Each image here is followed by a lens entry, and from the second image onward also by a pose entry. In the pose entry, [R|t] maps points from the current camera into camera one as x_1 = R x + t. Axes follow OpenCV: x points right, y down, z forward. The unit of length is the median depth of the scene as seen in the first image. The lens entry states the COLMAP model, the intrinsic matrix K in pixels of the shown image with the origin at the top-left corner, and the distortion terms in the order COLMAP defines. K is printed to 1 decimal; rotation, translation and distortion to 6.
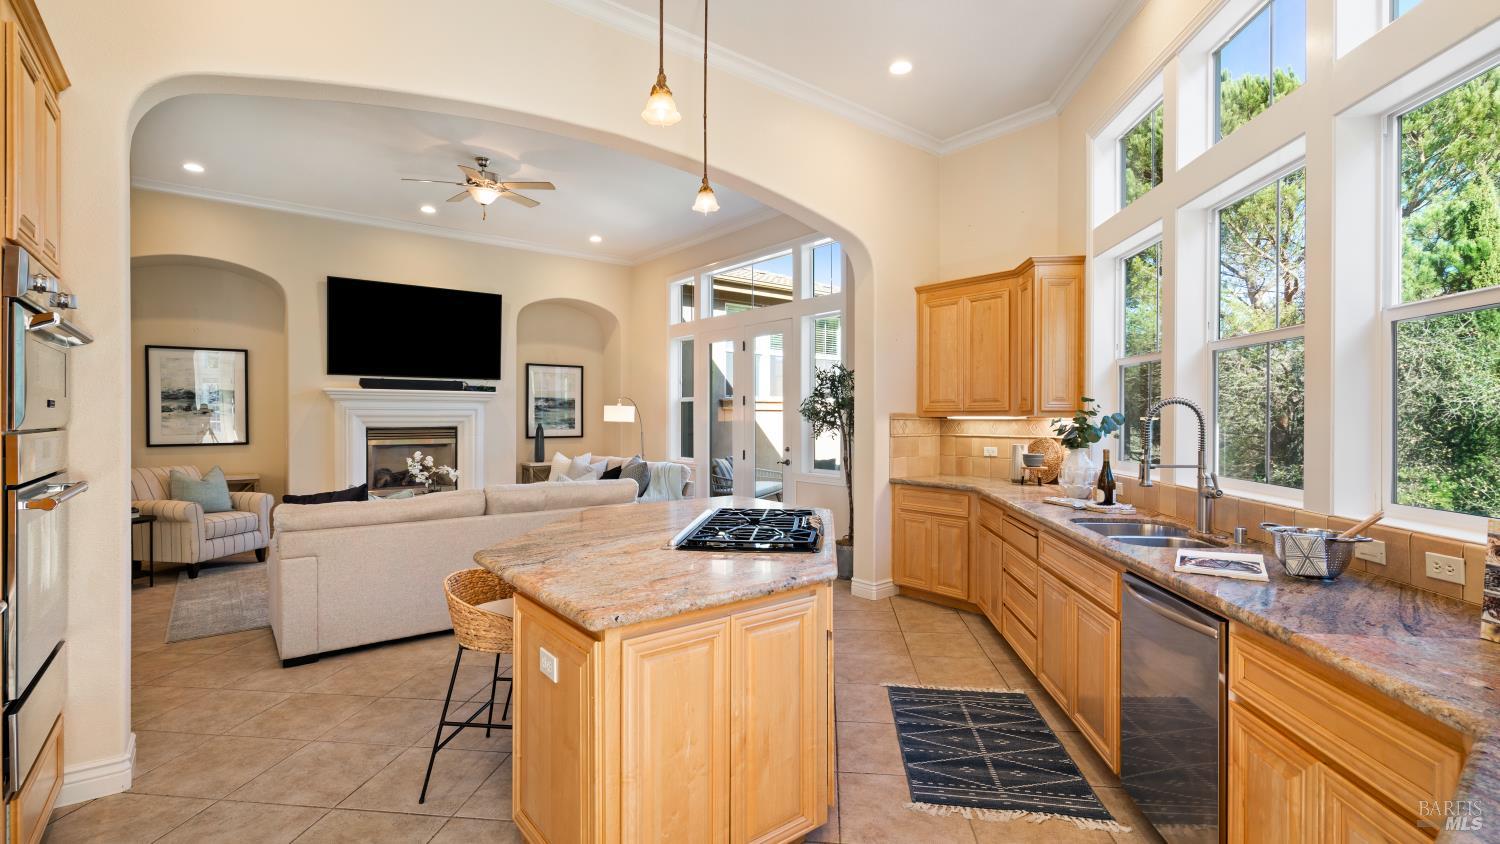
lens RADIAL K [[669.7, 0, 750.0], [0, 669.7, 422.0], [0, 0, 1]] dist [0.001082, 0.000211]
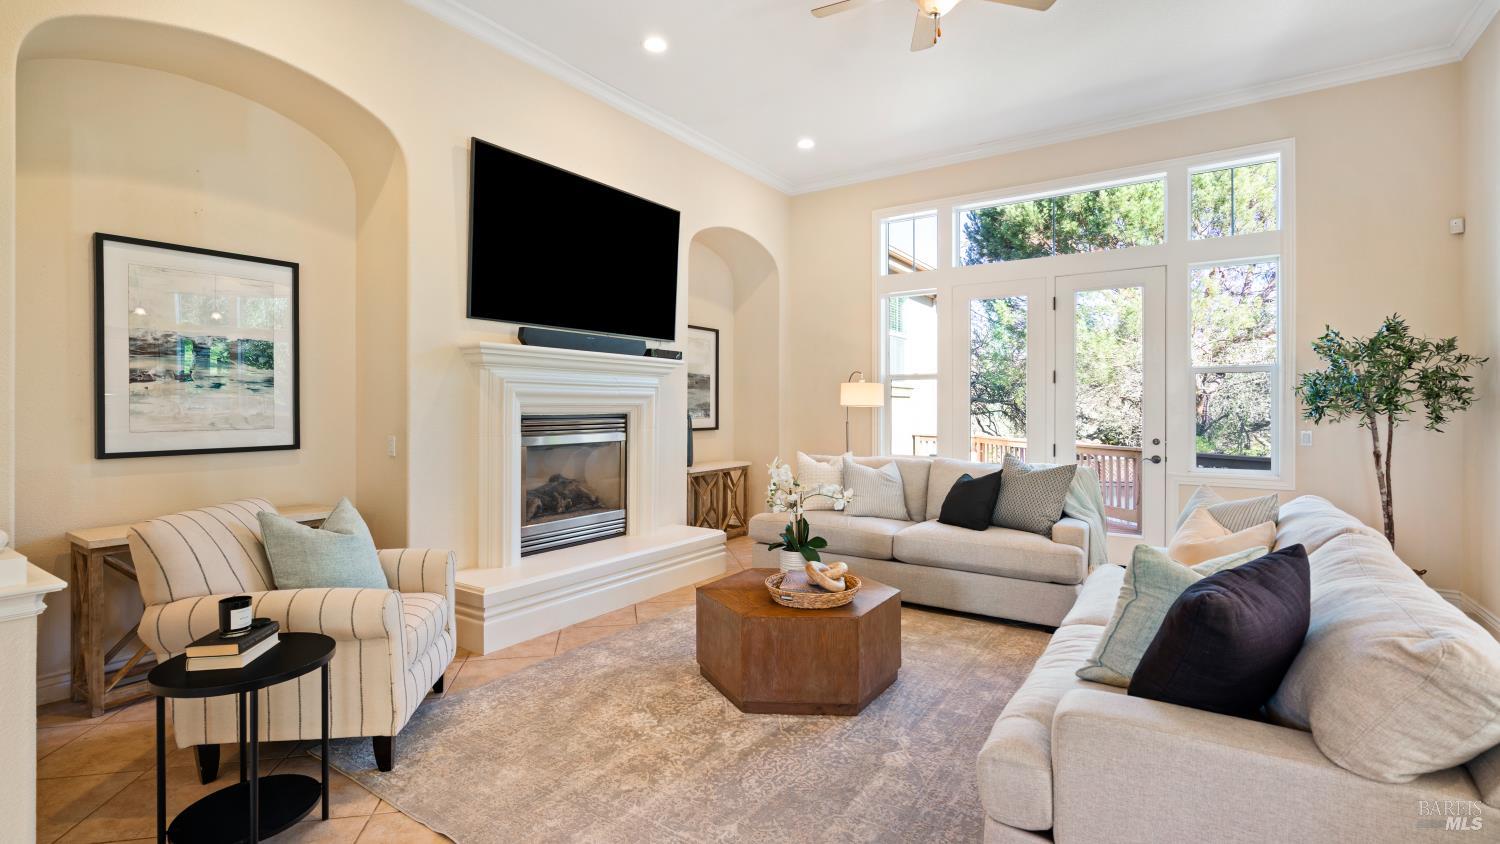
lens RADIAL K [[672.4, 0, 753.2], [0, 672.4, 413.2], [0, 0, 1]] dist [-0.002088, 0.000081]
pose [[0.954378, -0.002107, 0.298595, -0.555908], [0.001636, 0.999997, 0.001827, 0.005844], [-0.298598, -0.001255, 0.954378, 0.396064]]
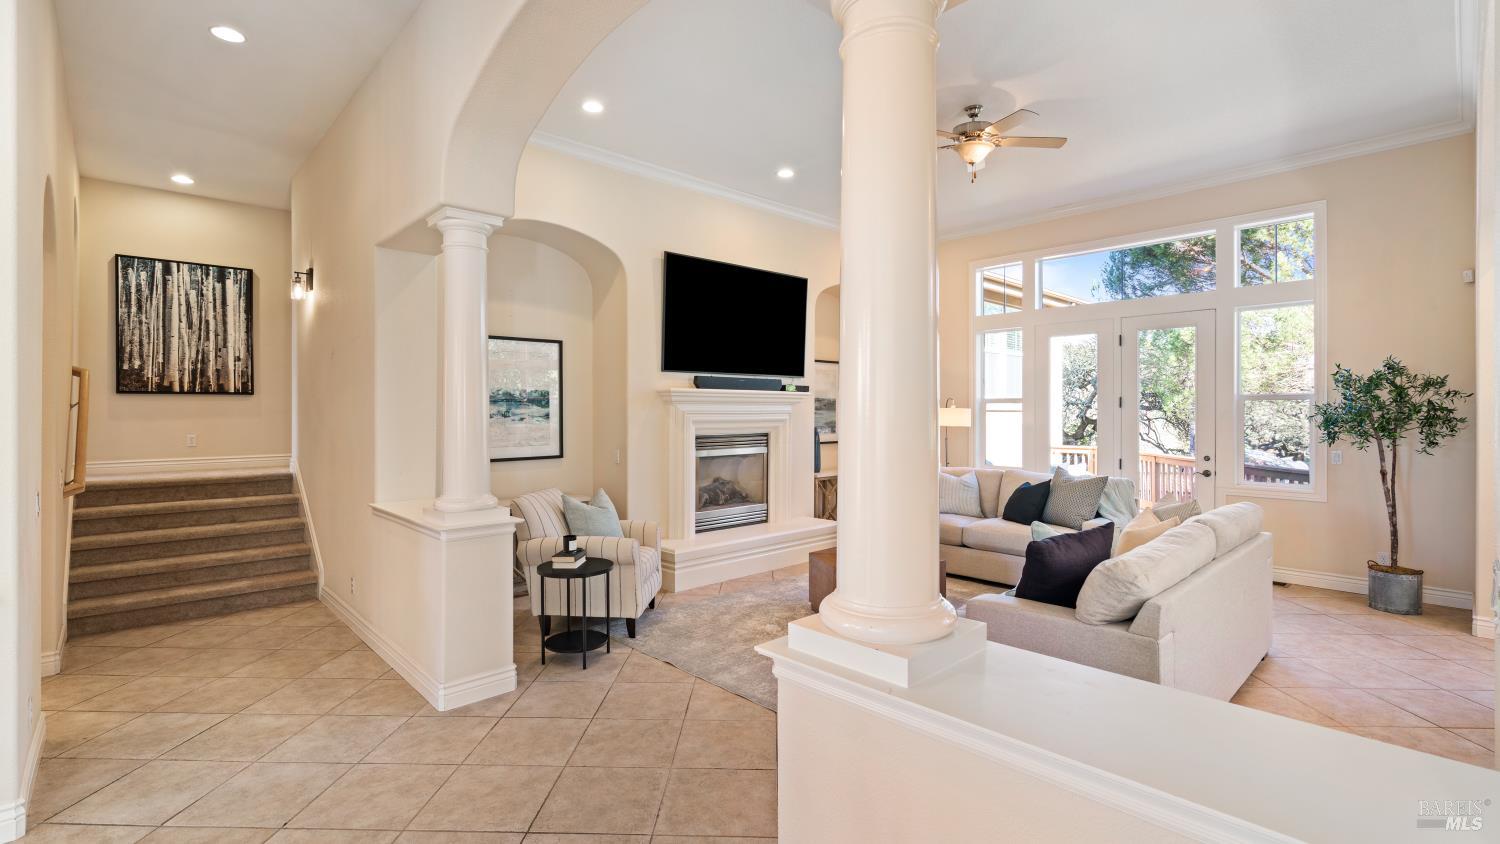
lens RADIAL K [[672.4, 0, 753.2], [0, 672.4, 413.2], [0, 0, 1]] dist [-0.002088, 0.000081]
pose [[0.996702, -0.002785, 0.081106, -0.569663], [0.003194, 0.999983, -0.004914, -0.015179], [-0.081091, 0.005156, 0.996693, 0.166002]]
